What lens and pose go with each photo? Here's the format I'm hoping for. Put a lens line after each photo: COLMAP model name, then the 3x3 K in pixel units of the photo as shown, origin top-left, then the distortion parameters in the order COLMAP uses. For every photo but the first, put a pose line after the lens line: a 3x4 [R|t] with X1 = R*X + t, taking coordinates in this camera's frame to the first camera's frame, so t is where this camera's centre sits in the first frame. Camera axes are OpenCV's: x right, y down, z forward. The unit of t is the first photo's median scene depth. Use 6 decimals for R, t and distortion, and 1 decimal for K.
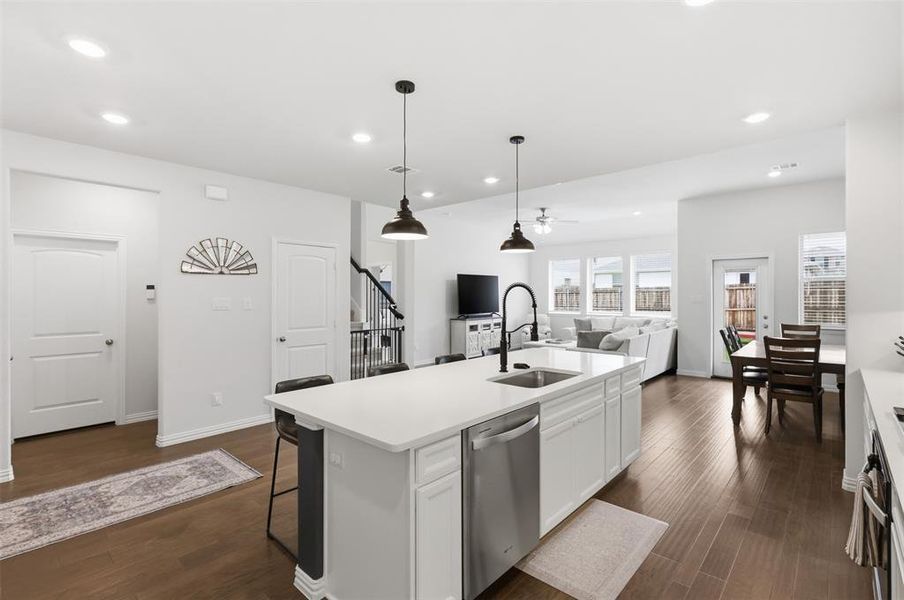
lens RADIAL K [[425.3, 0, 450.5], [0, 425.3, 295.1], [0, 0, 1]] dist [0.004690, -0.000829]
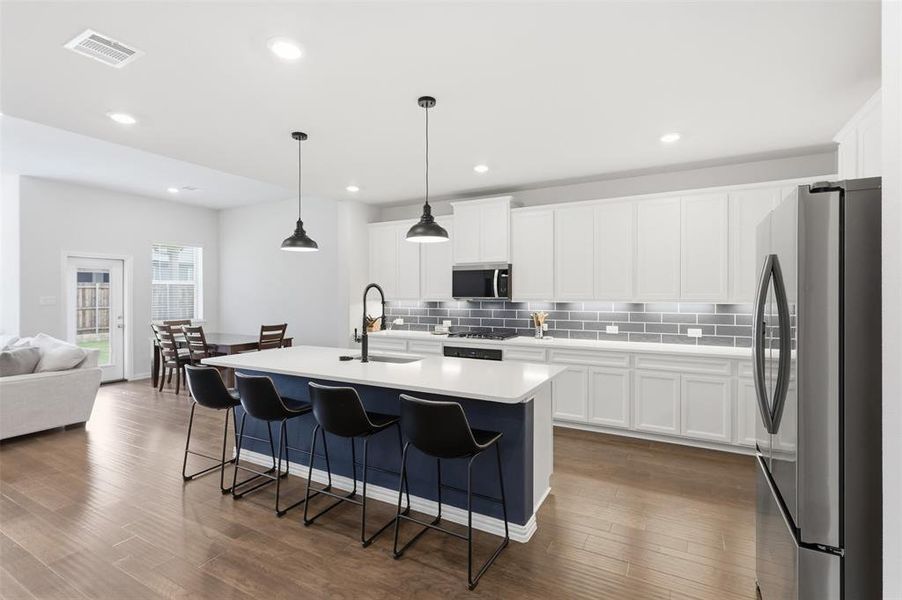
lens RADIAL K [[424.4, 0, 449.5], [0, 424.4, 295.1], [0, 0, 1]] dist [0.004690, -0.000829]
pose [[-0.227709, 0.000210, 0.973729, -0.517947], [0.005023, 0.999987, 0.000959, 0.001259], [-0.973716, 0.005109, -0.227707, 0.528766]]
